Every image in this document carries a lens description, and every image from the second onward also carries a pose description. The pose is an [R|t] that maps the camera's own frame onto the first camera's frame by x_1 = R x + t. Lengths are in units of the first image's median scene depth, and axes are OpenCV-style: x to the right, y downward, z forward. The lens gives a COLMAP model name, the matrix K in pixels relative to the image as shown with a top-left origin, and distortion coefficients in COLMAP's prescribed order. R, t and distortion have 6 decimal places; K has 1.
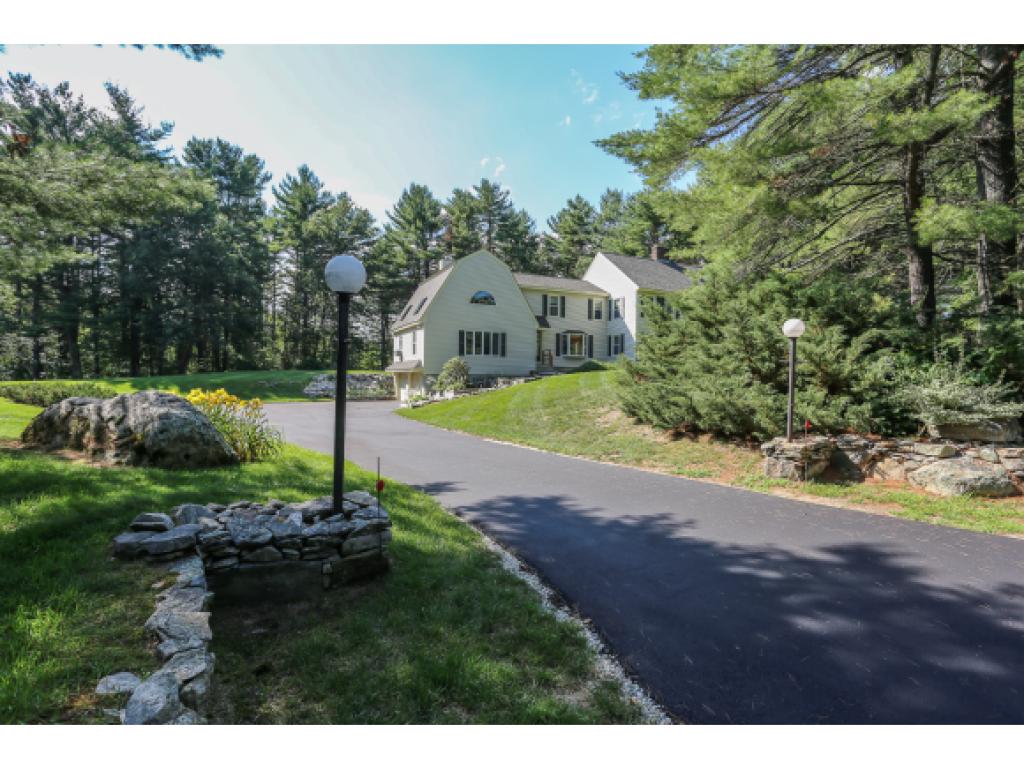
lens RADIAL K [[513.5, 0, 515.7], [0, 513.5, 381.7], [0, 0, 1]] dist [-0.066202, 0.018913]
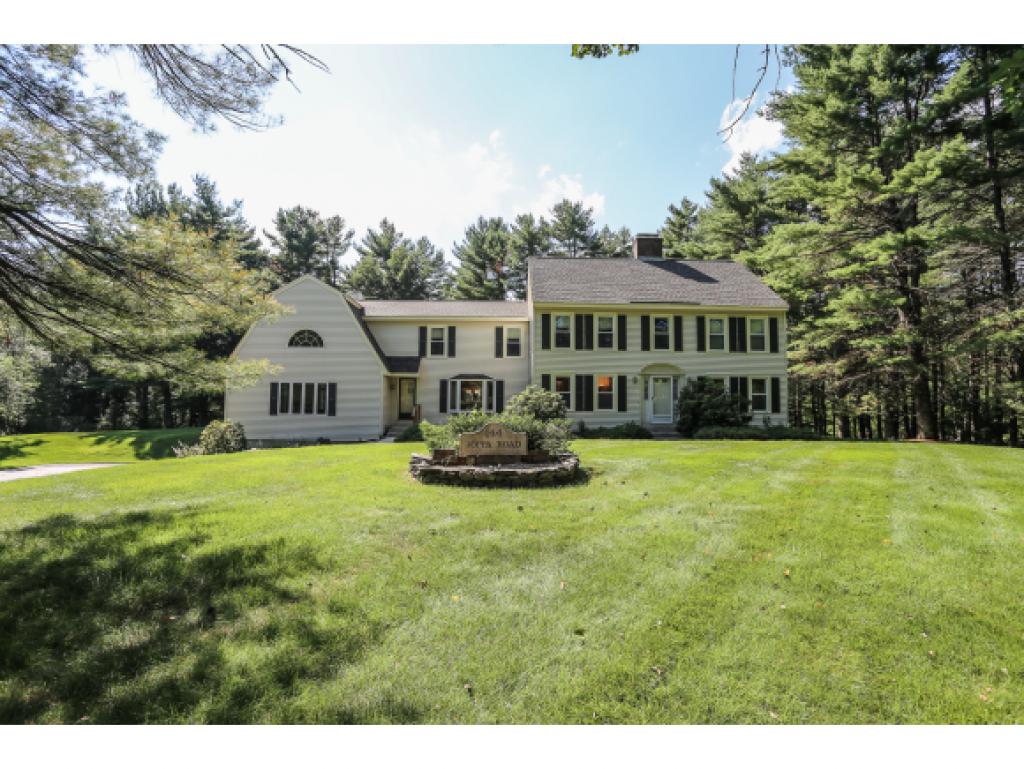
lens RADIAL K [[513.5, 0, 514.2], [0, 513.5, 379.3], [0, 0, 1]] dist [-0.066202, 0.018913]
pose [[0.899853, -0.037287, -0.434598, 0.468860], [-0.000490, 0.996253, -0.086489, -0.034899], [0.436194, 0.078040, 0.896462, 0.416891]]
